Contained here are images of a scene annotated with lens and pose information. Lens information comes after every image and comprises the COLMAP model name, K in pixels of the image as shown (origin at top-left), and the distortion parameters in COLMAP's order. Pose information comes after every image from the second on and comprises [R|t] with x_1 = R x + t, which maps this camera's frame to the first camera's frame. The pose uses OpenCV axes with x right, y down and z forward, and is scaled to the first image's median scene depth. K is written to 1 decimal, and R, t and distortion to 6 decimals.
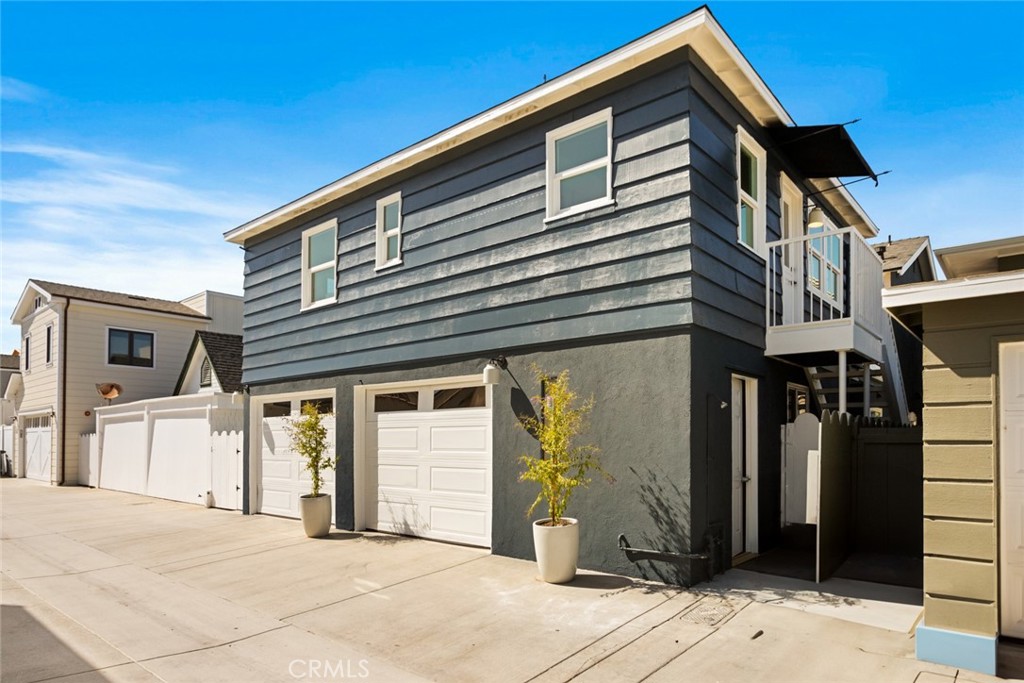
lens RADIAL K [[618.9, 0, 494.2], [0, 618.9, 435.8], [0, 0, 1]] dist [-0.026141, 0.002887]
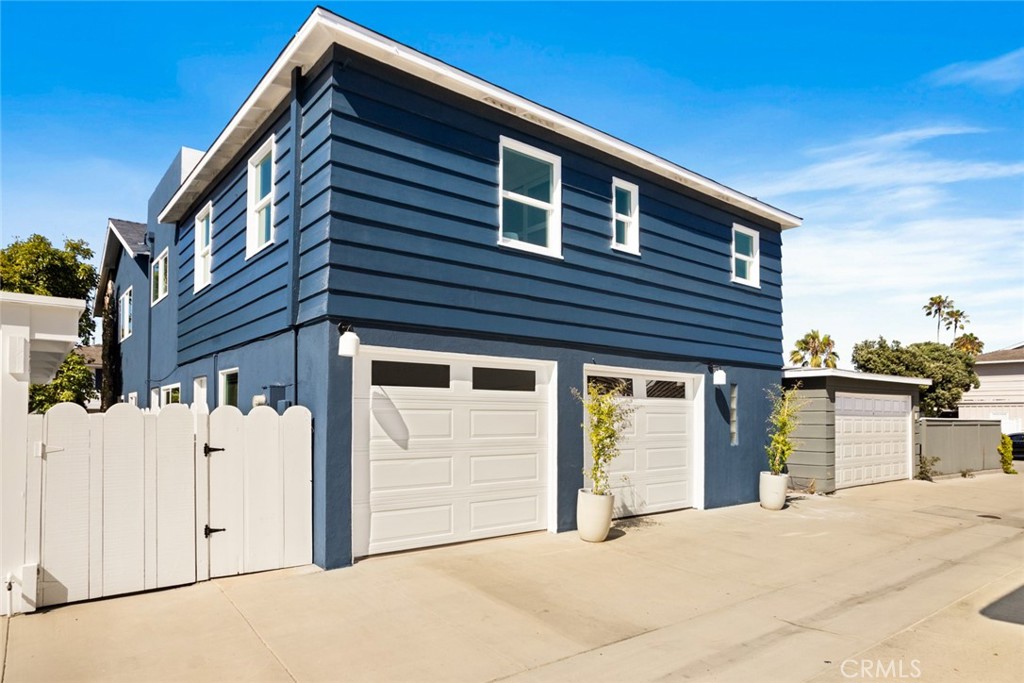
lens RADIAL K [[618.9, 0, 485.3], [0, 618.9, 416.7], [0, 0, 1]] dist [-0.026141, 0.002887]
pose [[0.181055, 0.012875, 0.983389, -1.173088], [-0.005816, 0.999911, -0.012020, 0.006826], [-0.983456, -0.003543, 0.181113, 1.022548]]
